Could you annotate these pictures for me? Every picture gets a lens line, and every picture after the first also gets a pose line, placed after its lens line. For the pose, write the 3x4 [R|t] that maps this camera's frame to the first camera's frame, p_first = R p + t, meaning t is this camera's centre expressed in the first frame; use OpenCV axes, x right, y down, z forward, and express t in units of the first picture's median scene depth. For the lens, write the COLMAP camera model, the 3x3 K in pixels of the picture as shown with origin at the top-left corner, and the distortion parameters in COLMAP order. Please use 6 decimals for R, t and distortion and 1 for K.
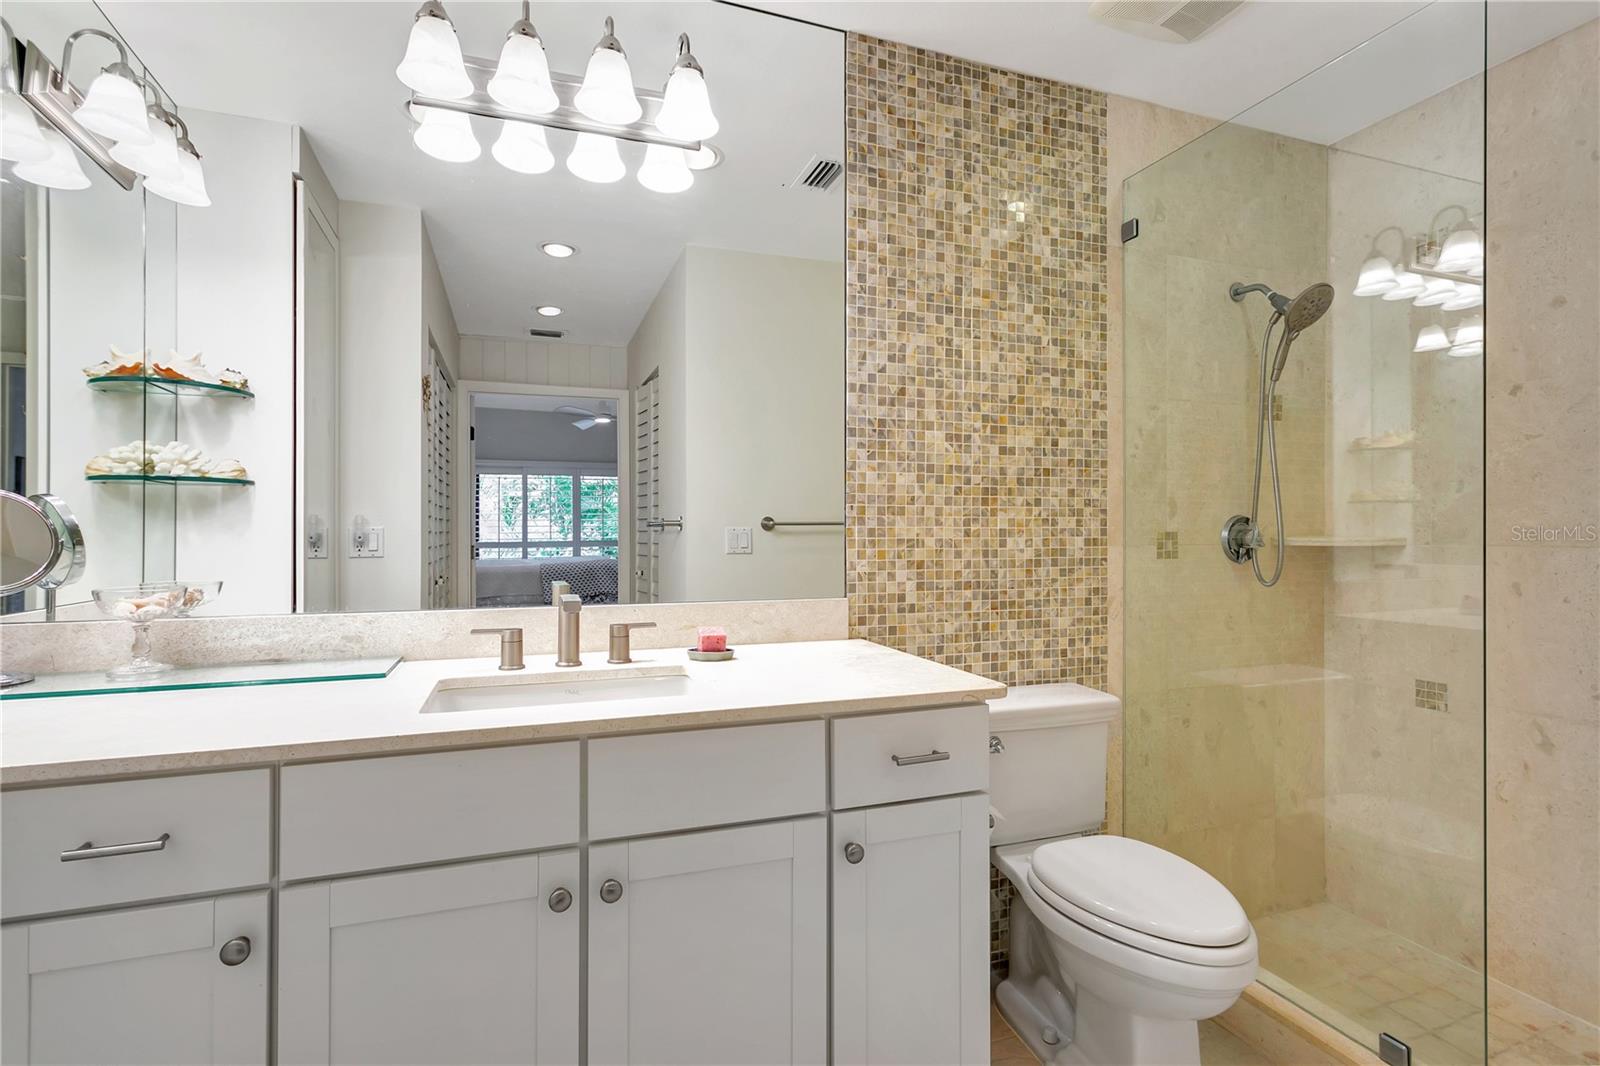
lens RADIAL K [[767.1, 0, 794.9], [0, 767.1, 529.3], [0, 0, 1]] dist [0.004250, 0.000528]
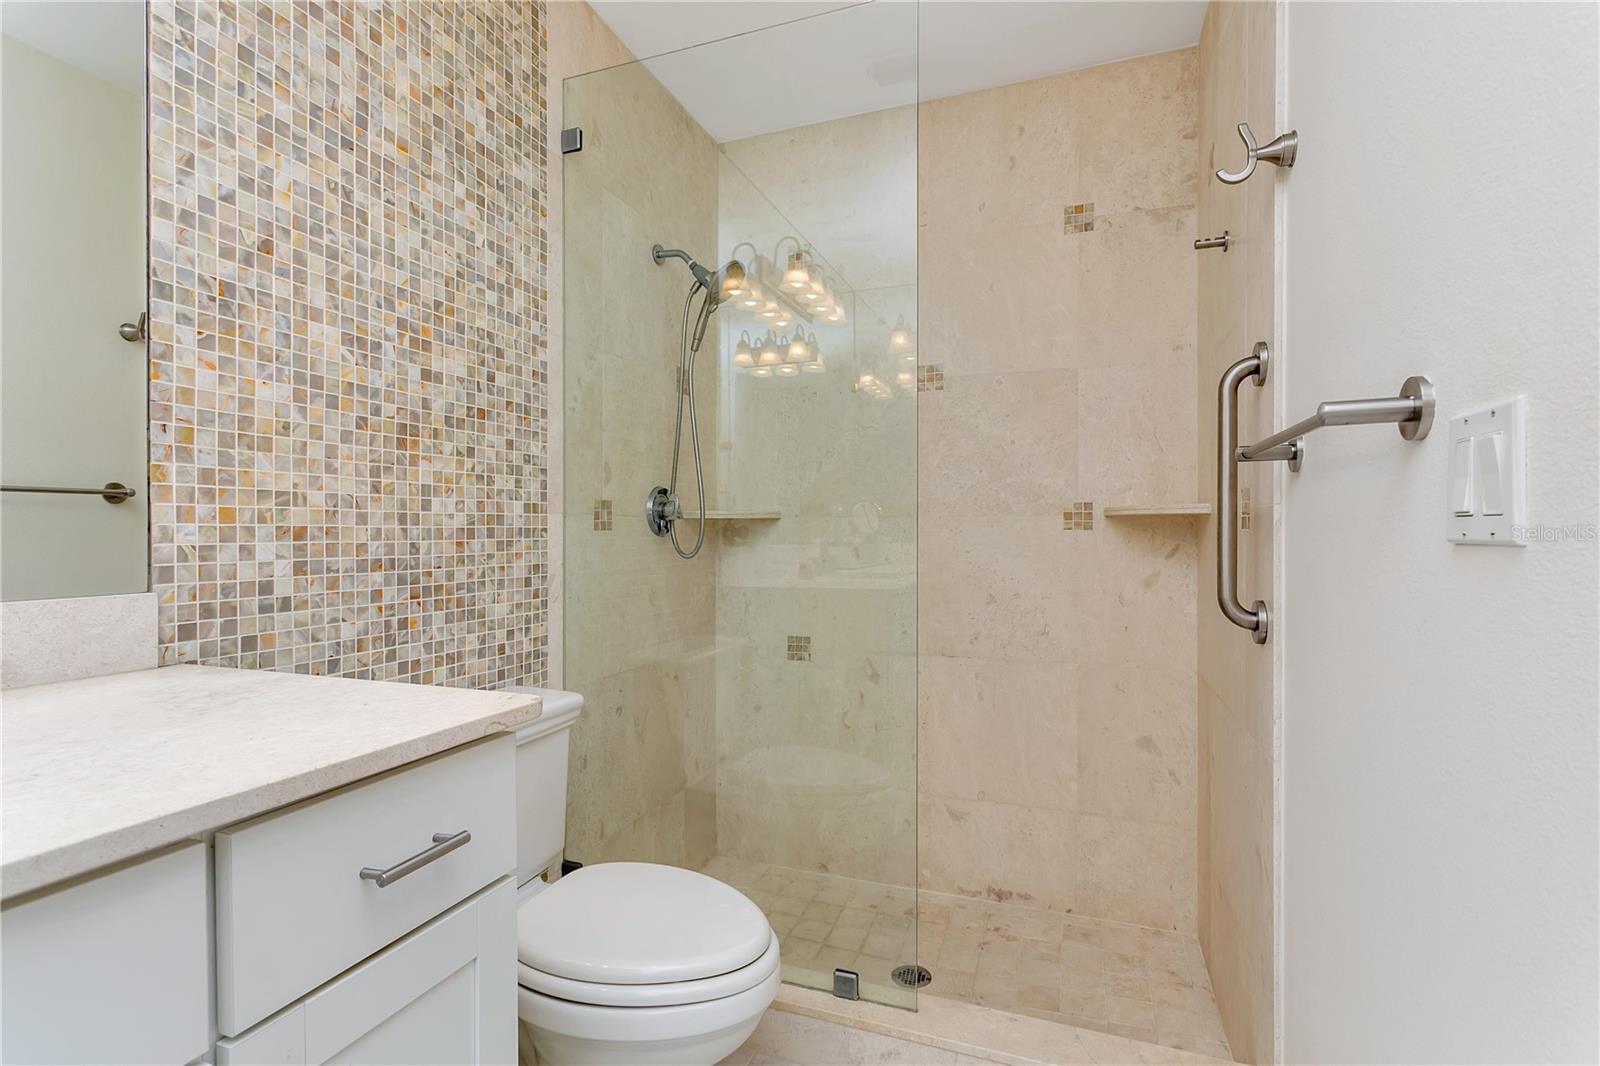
lens RADIAL K [[767.1, 0, 804.2], [0, 767.1, 530.8], [0, 0, 1]] dist [0.004250, 0.000528]
pose [[0.651567, -0.001941, 0.758588, -0.041017], [0.000646, 0.999998, 0.002005, 0.040332], [-0.758591, -0.000816, 0.651567, 0.264504]]
